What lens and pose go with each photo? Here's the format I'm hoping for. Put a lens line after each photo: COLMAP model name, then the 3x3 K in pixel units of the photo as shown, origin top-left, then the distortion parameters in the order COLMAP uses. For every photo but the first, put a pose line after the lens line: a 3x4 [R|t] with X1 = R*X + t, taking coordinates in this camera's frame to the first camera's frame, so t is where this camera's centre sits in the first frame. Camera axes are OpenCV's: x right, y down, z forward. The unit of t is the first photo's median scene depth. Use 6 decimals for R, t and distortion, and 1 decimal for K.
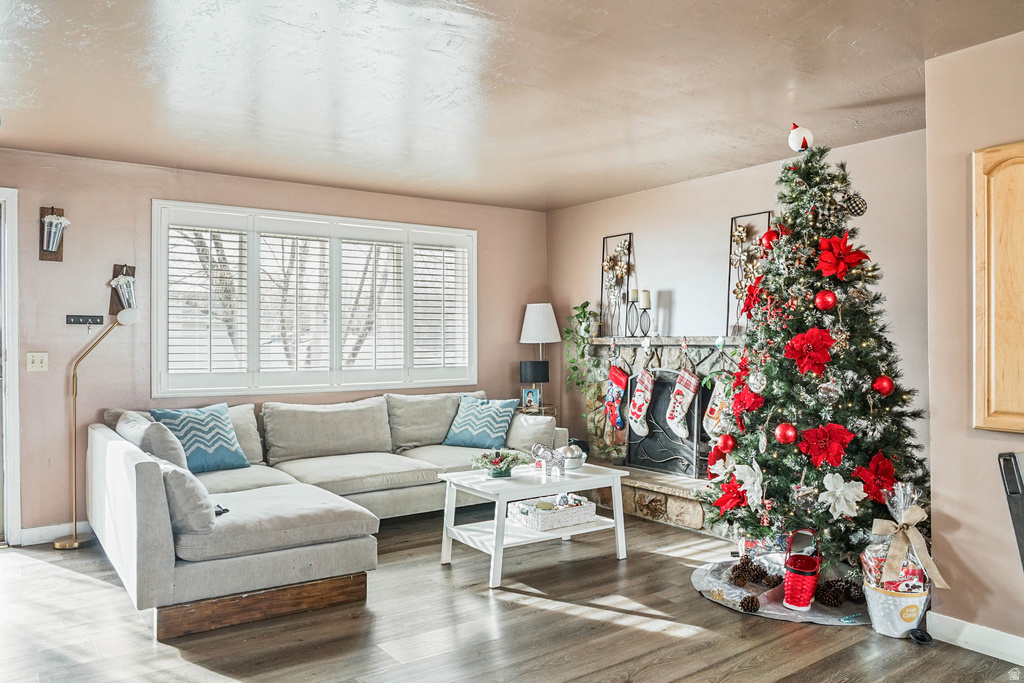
lens RADIAL K [[745.8, 0, 517.9], [0, 745.8, 342.6], [0, 0, 1]] dist [-0.060186, 0.028354]
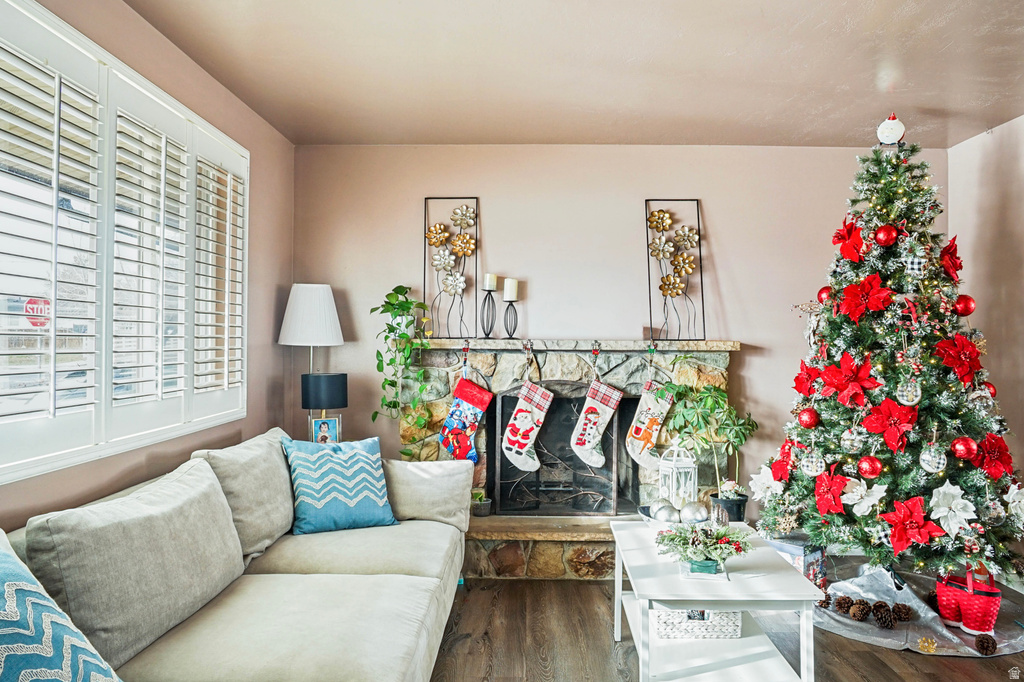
lens RADIAL K [[745.8, 0, 510.6], [0, 745.8, 341.8], [0, 0, 1]] dist [-0.060186, 0.028354]
pose [[0.605031, 0.009511, 0.796145, -0.440494], [-0.007131, 0.999953, -0.006527, 0.000343], [-0.796170, -0.001728, 0.605071, 0.560610]]
